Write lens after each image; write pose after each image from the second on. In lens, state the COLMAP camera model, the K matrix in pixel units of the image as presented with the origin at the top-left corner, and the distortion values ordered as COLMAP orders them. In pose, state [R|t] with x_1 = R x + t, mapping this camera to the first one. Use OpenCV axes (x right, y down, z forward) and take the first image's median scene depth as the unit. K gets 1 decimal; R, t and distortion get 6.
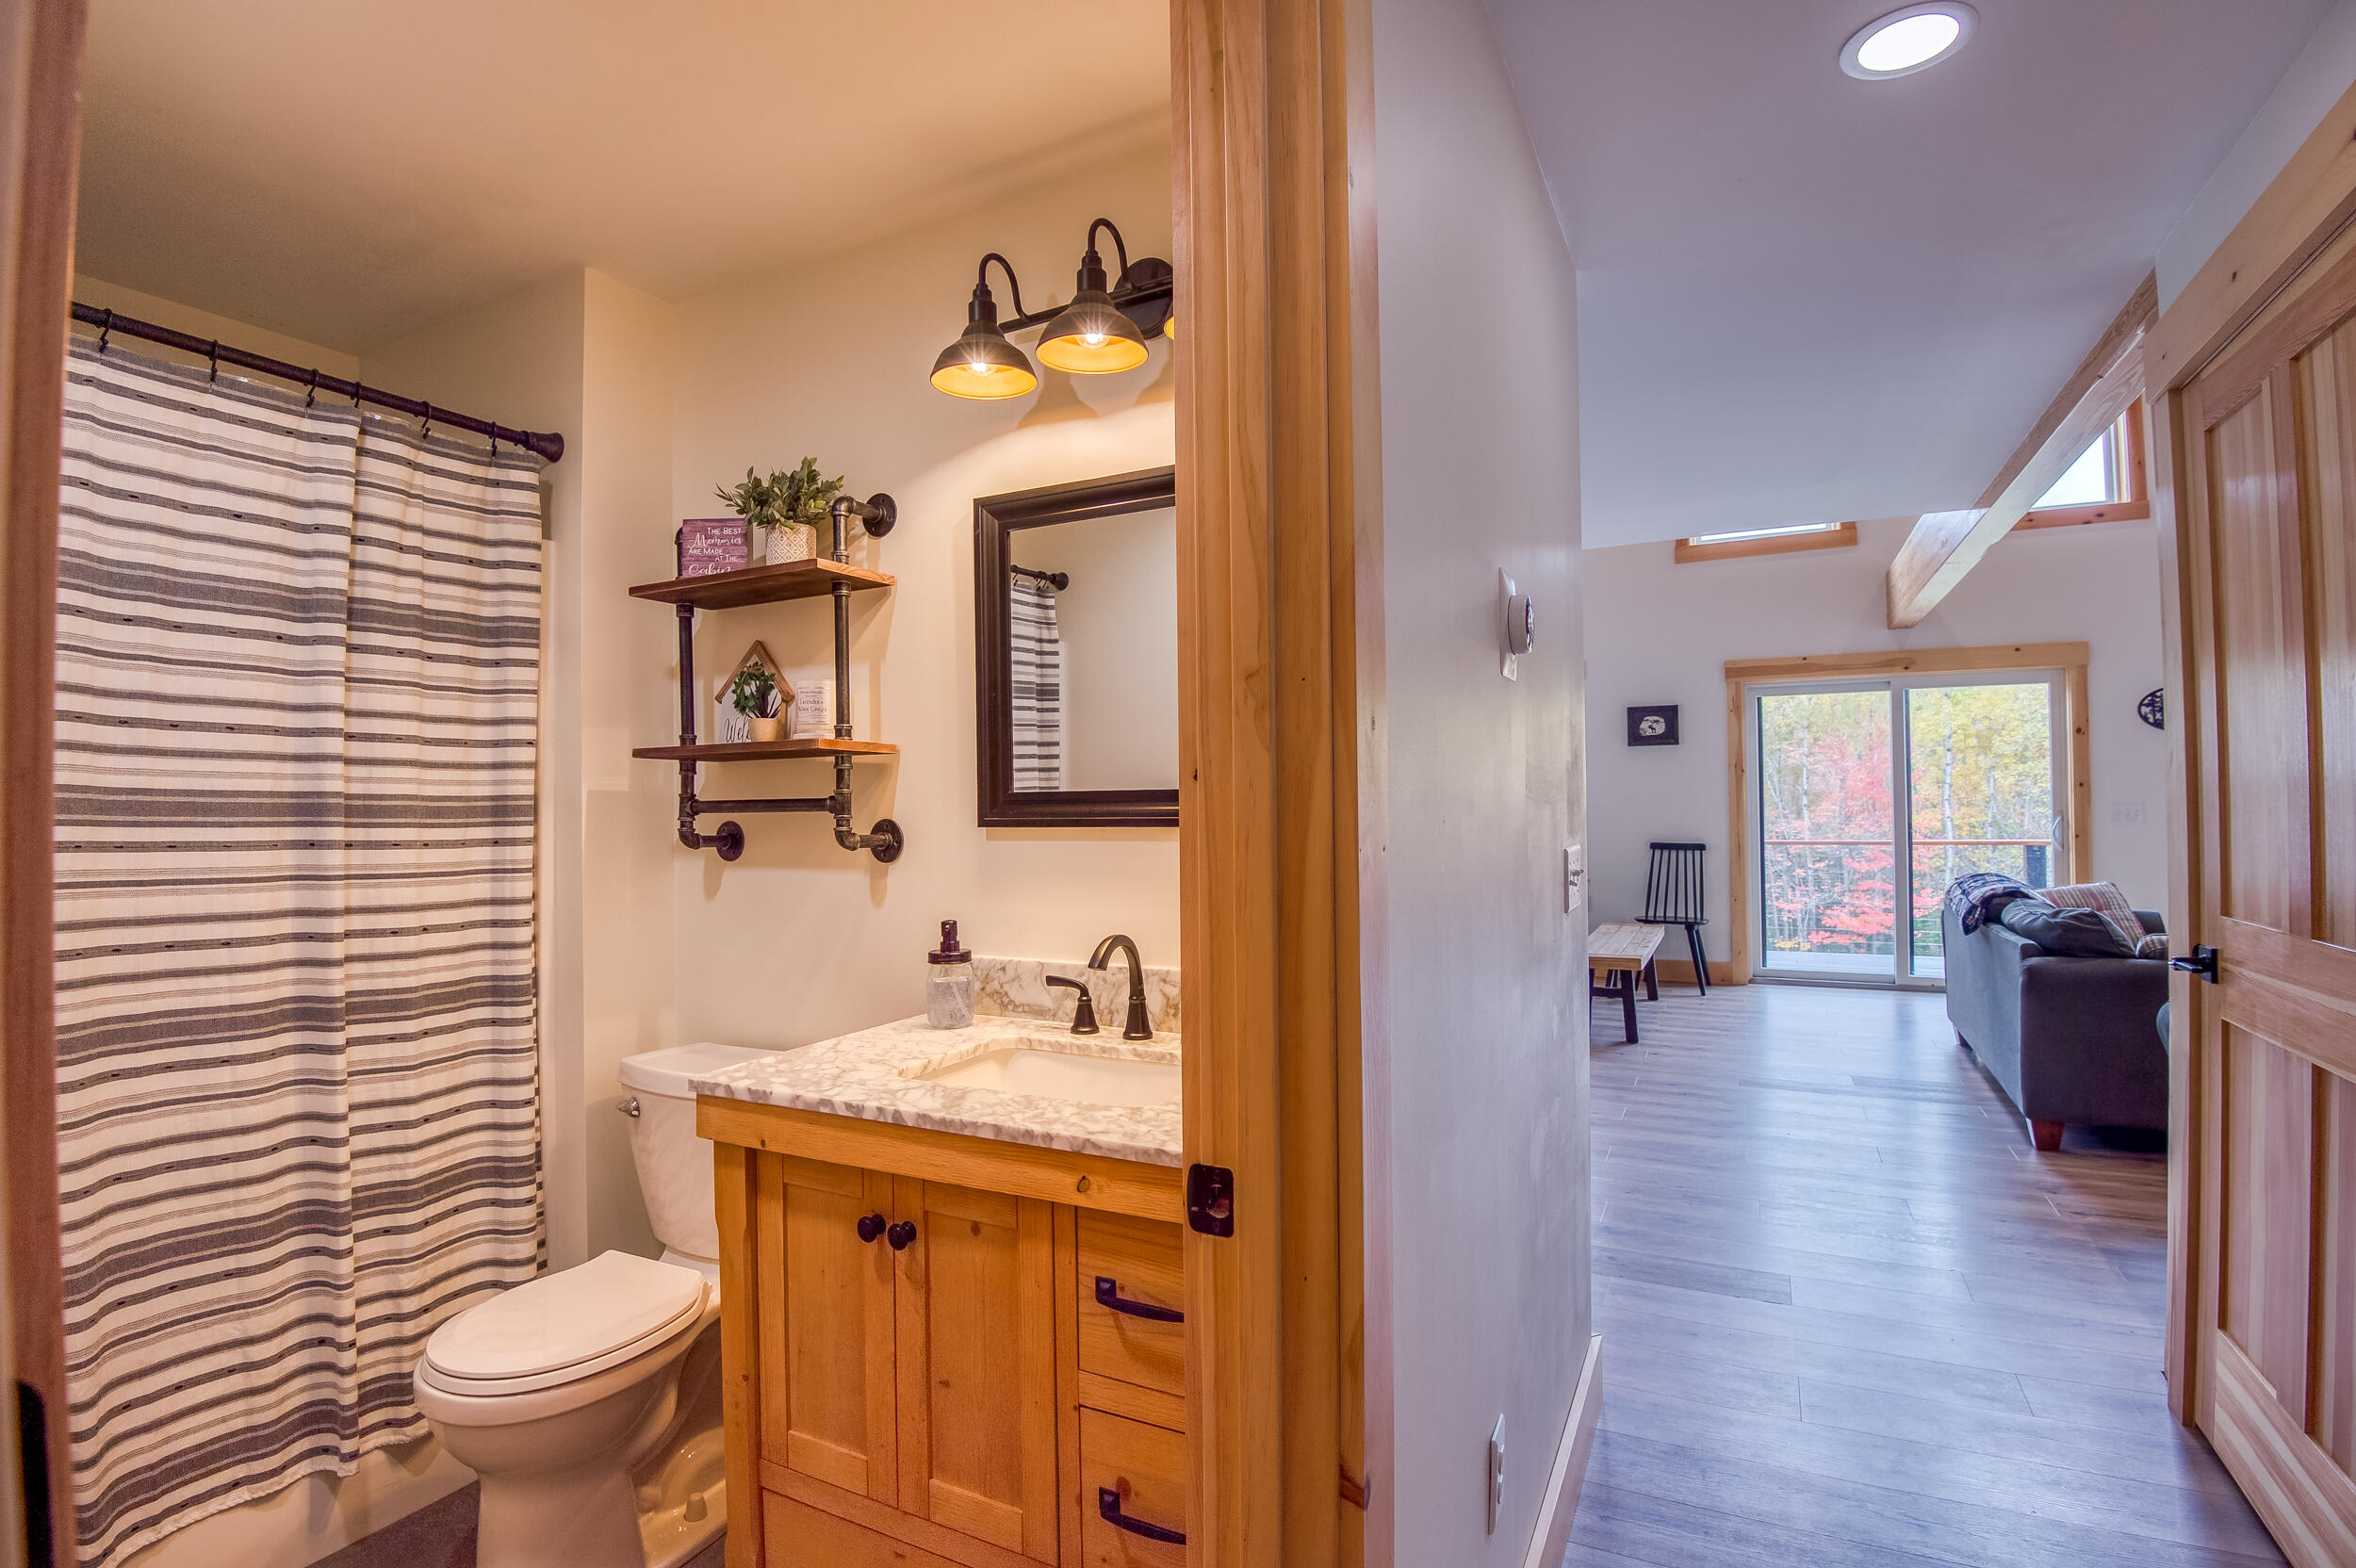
lens RADIAL K [[1140.4, 0, 1179.0], [0, 1140.4, 784.2], [0, 0, 1]] dist [-0.033903, -0.004653]
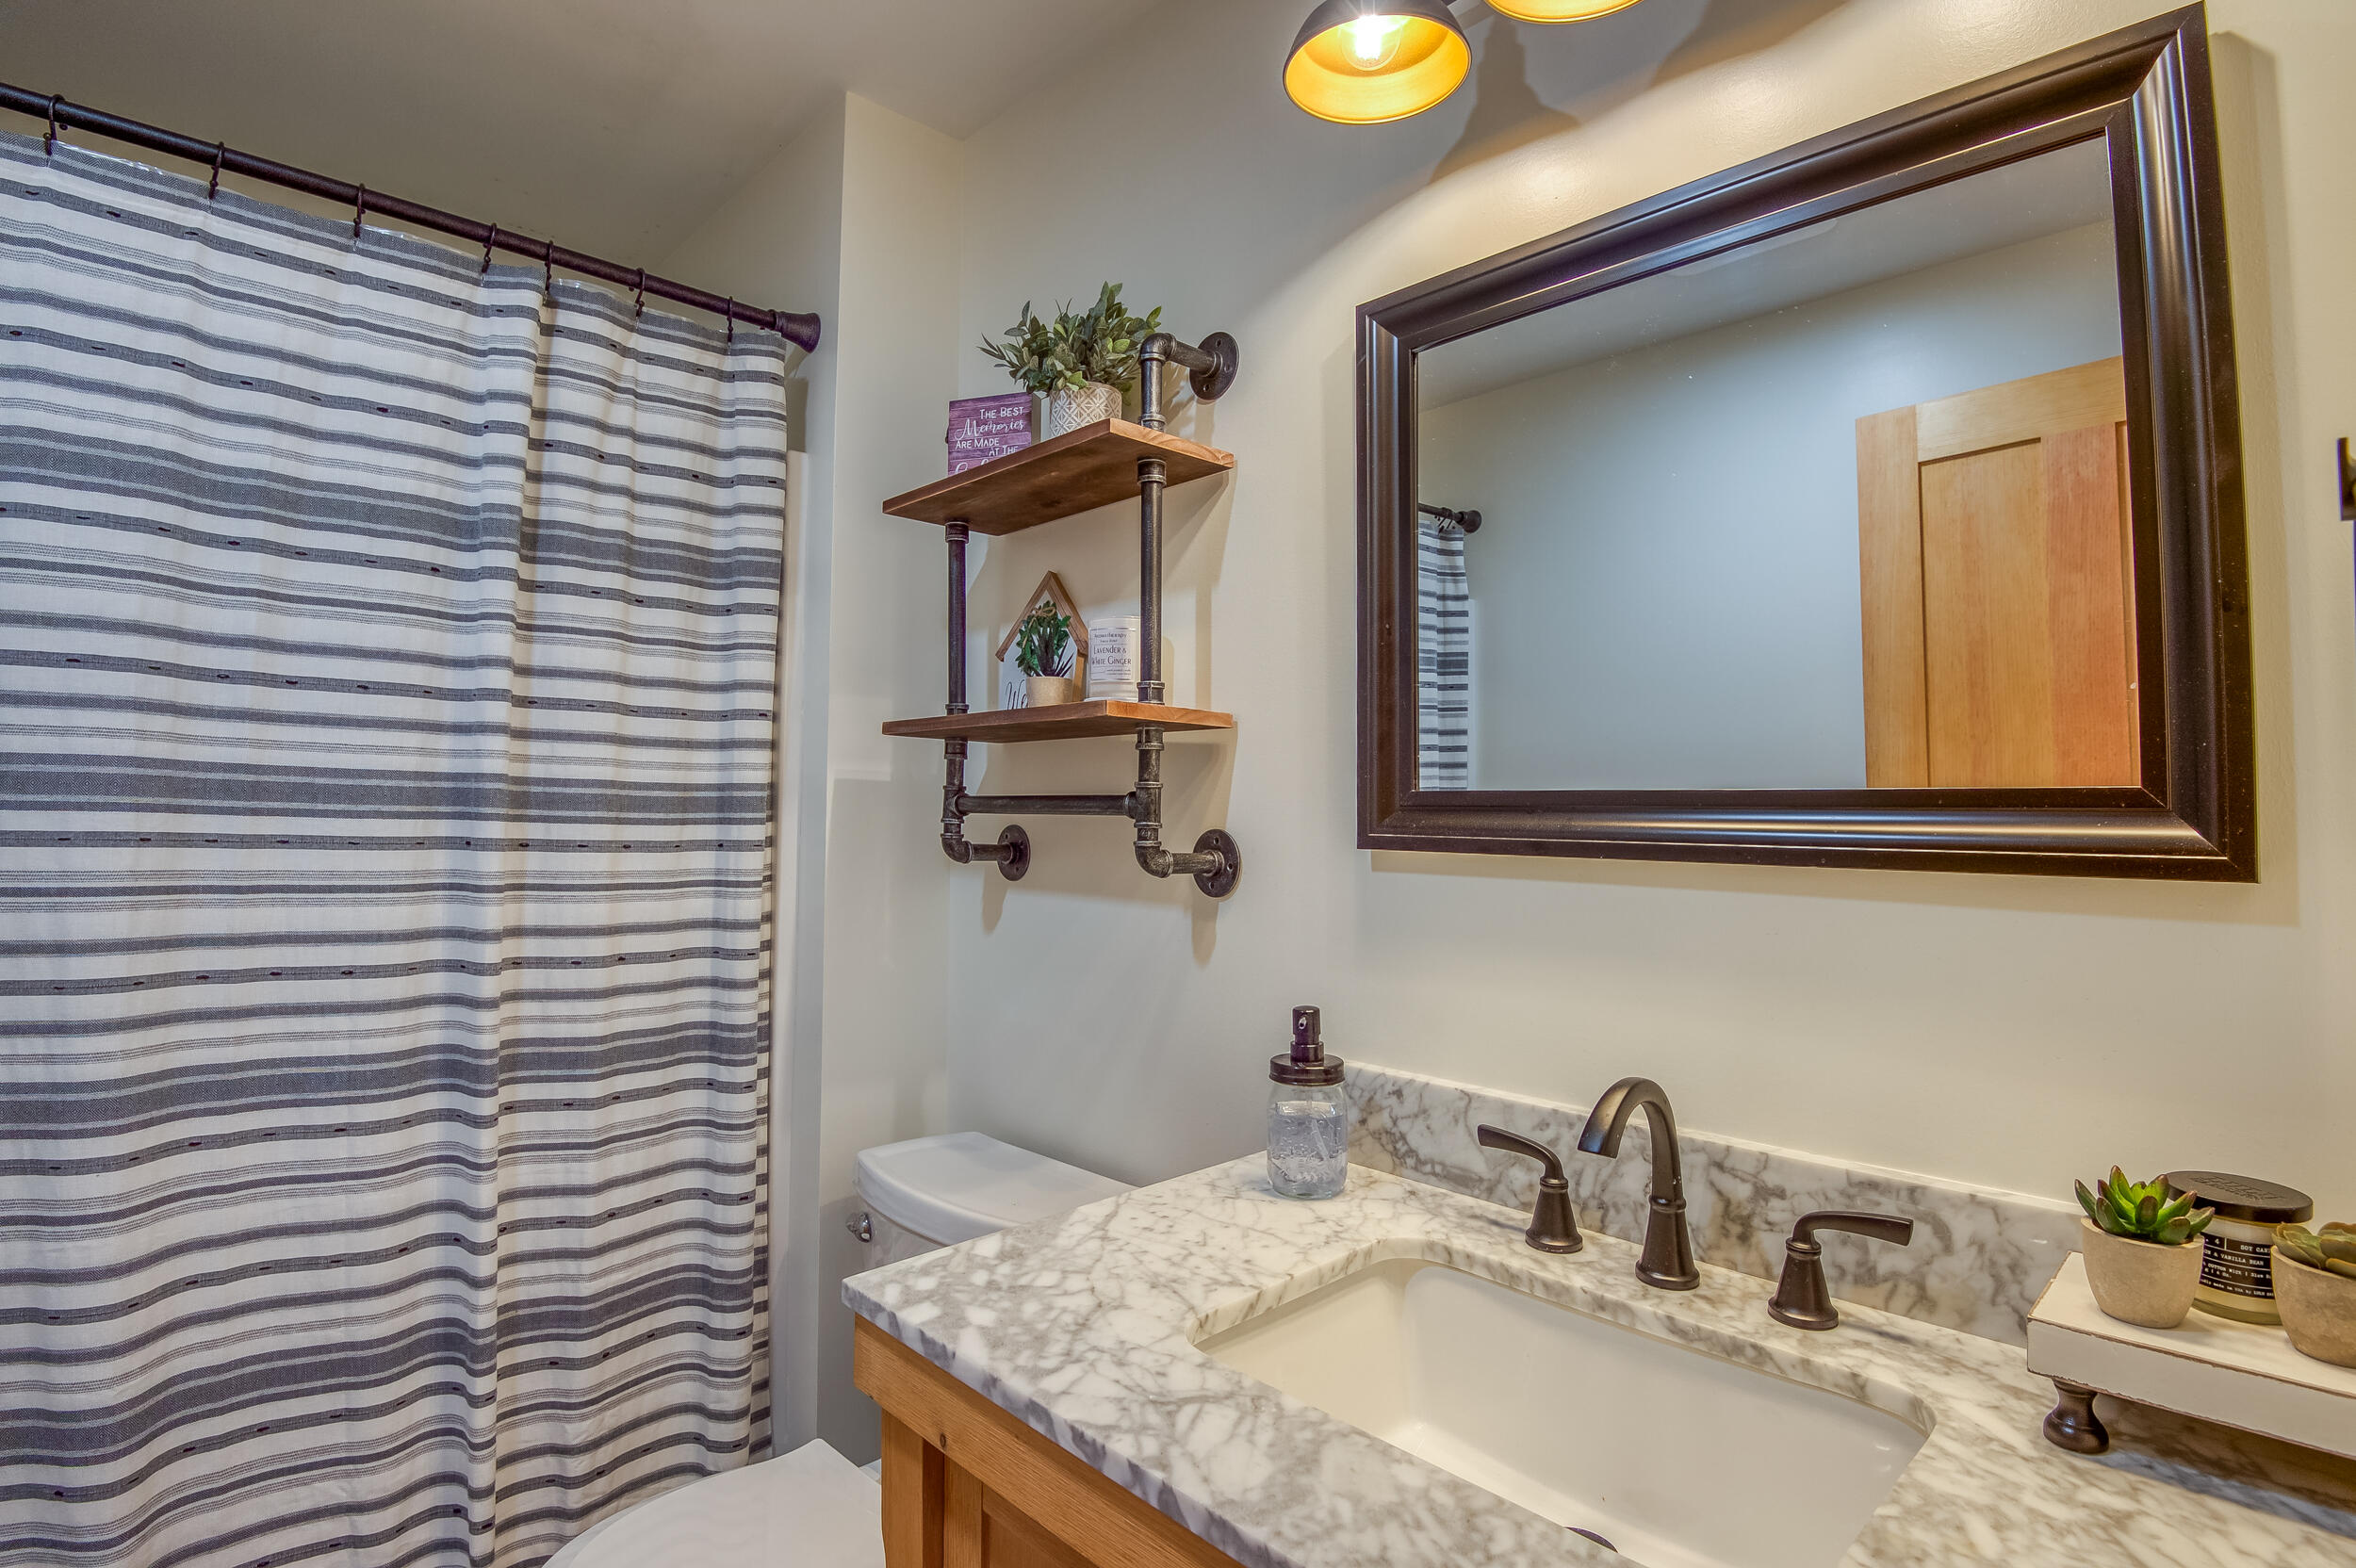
lens RADIAL K [[1140.4, 0, 1164.4], [0, 1140.4, 752.2], [0, 0, 1]] dist [-0.033903, -0.004653]
pose [[0.940428, 0.005287, -0.339952, -0.076038], [-0.015391, 0.999516, -0.027033, 0.005641], [0.339645, 0.030655, 0.940054, 0.438267]]
